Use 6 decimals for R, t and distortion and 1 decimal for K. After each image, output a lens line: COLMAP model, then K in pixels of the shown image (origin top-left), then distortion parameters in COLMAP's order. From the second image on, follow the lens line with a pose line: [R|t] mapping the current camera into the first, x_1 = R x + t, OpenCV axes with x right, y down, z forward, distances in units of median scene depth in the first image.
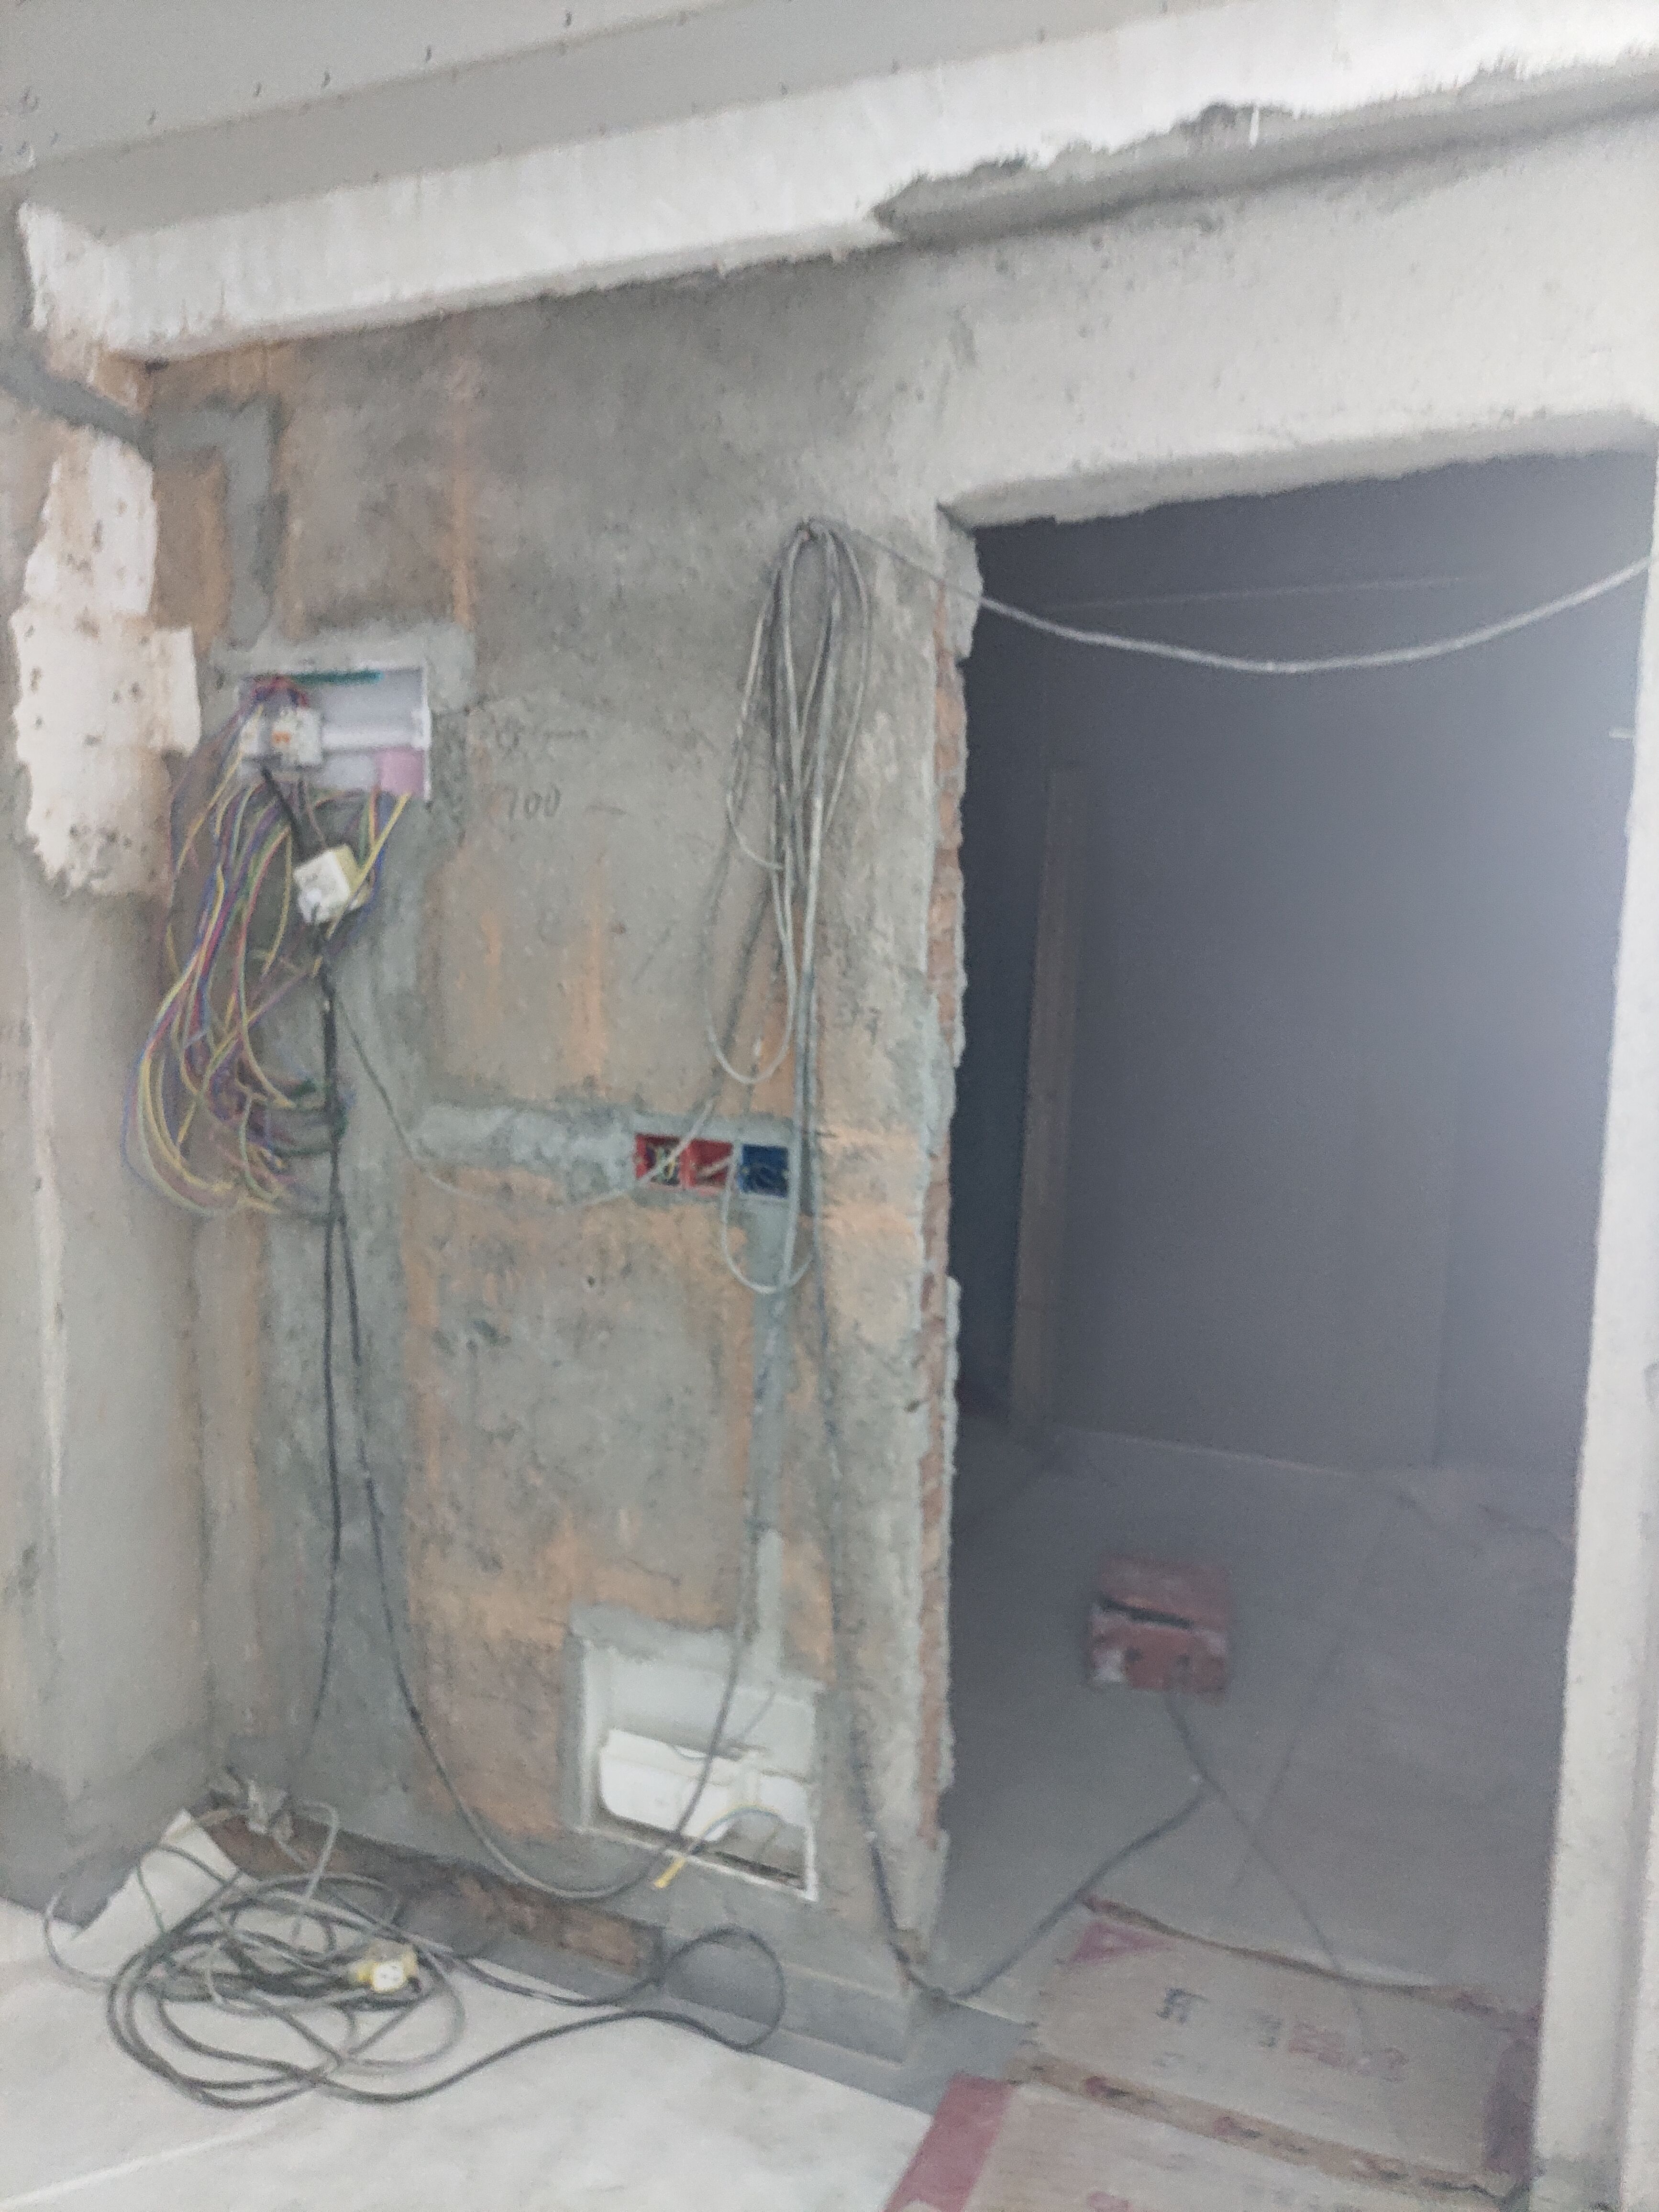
lens RADIAL K [[1687.3, 0, 829.5], [0, 1687.3, 1106.0], [0, 0, 1]] dist [0.002954, -0.002500]
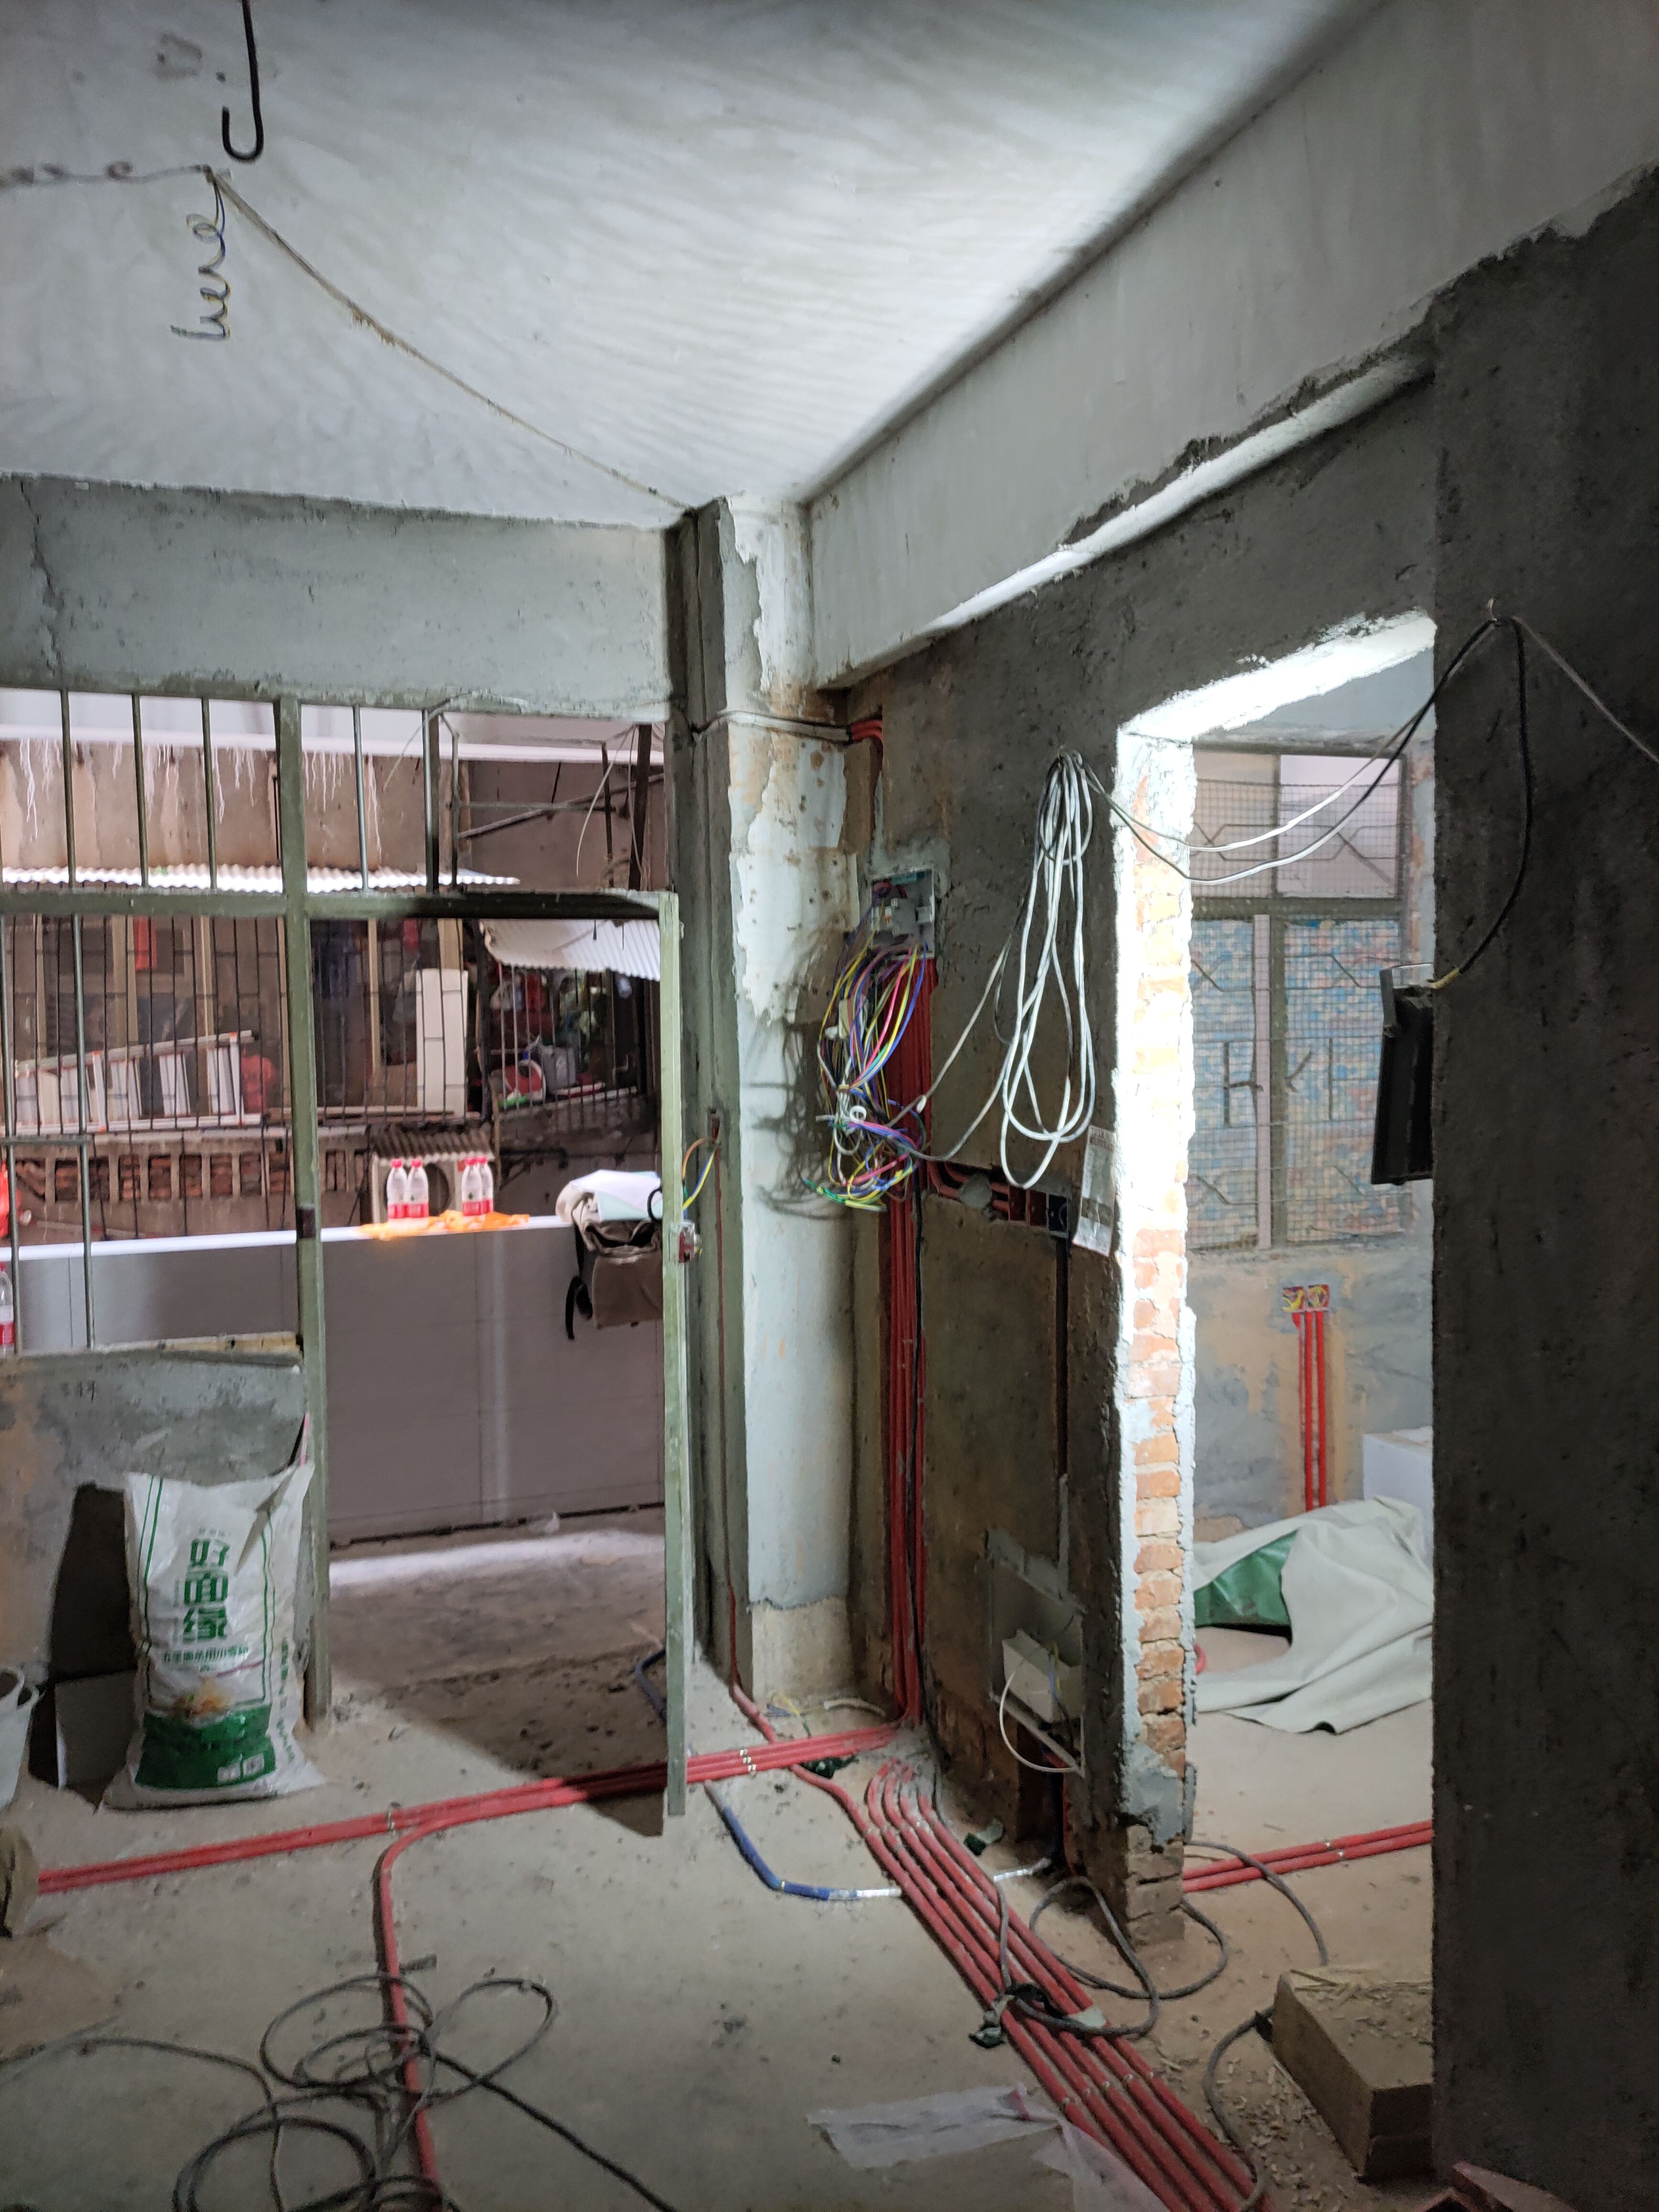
lens RADIAL K [[1703.6, 0, 829.5], [0, 1703.6, 1106.0], [0, 0, 1]] dist [0.001242, 0.057526]
pose [[0.710942, 0.015016, -0.703091, 0.742832], [-0.064592, 0.996940, -0.044022, 0.021720], [0.700279, 0.076711, 0.709736, -0.117789]]
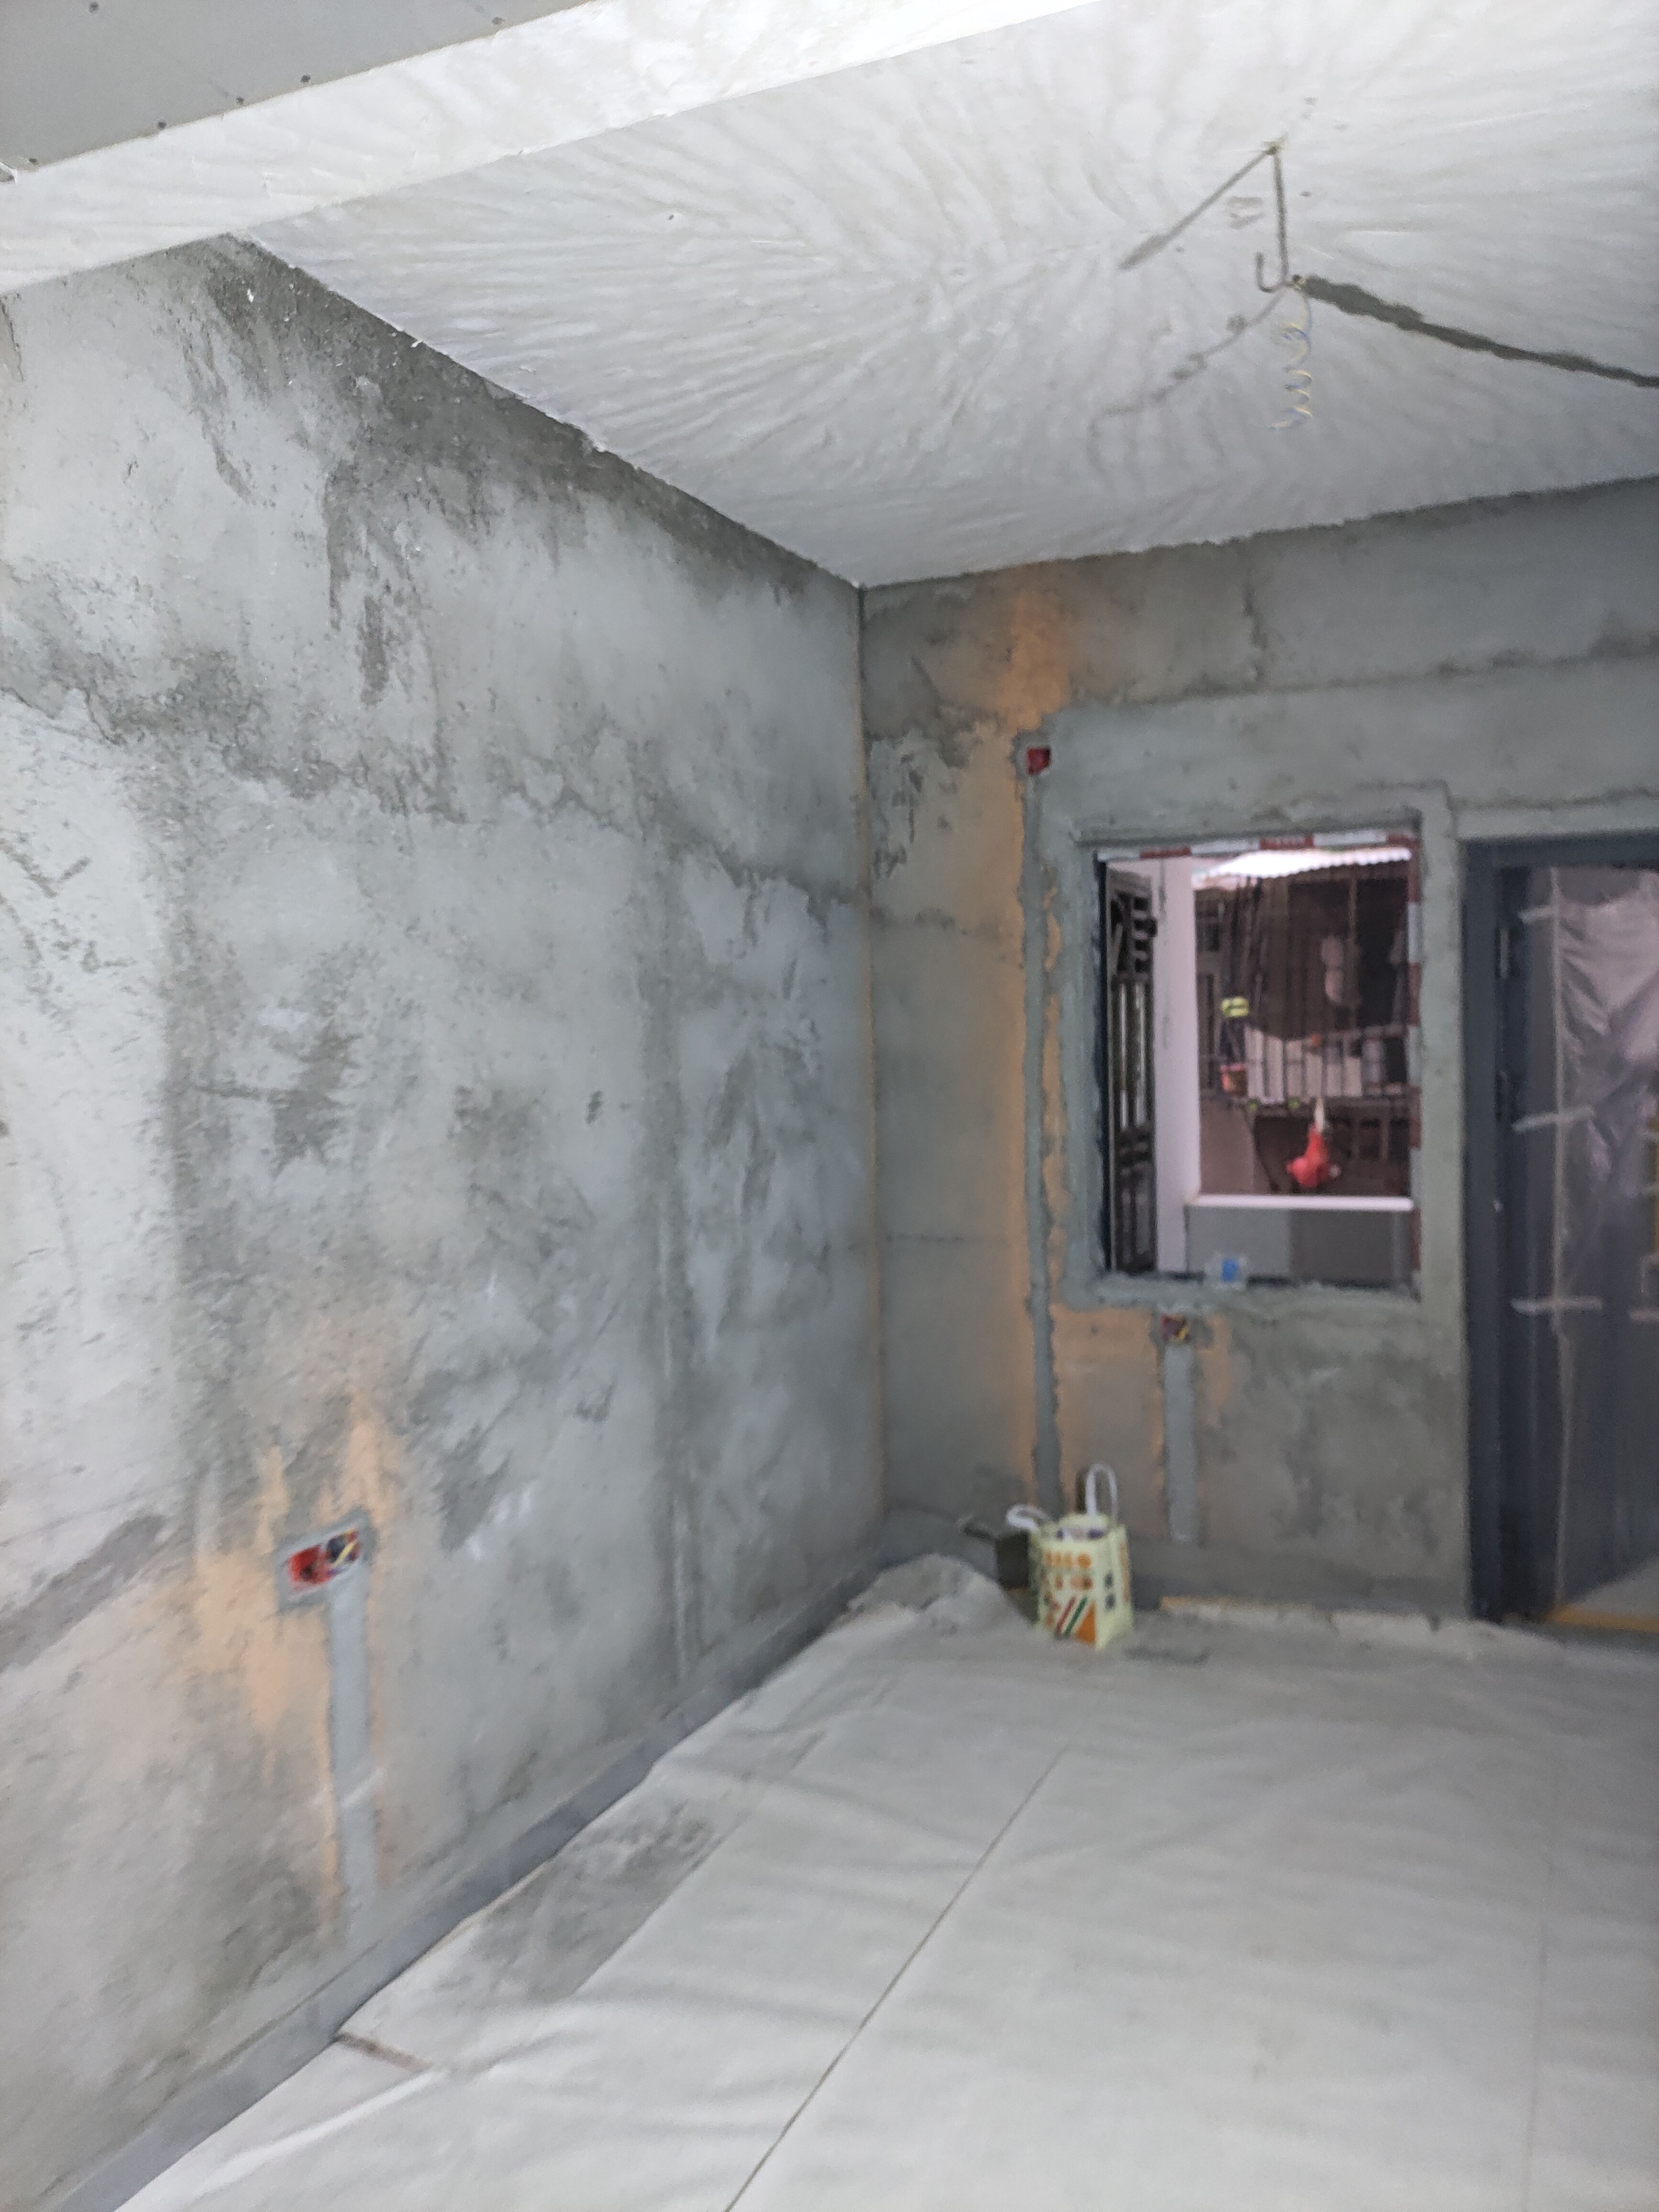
lens RADIAL K [[1687.3, 0, 829.5], [0, 1687.3, 1106.0], [0, 0, 1]] dist [0.002954, -0.002500]
pose [[0.023380, 0.044404, -0.998740, 0.923089], [-0.093960, 0.994689, 0.042024, -0.002087], [0.995301, 0.092859, 0.027428, -0.000288]]
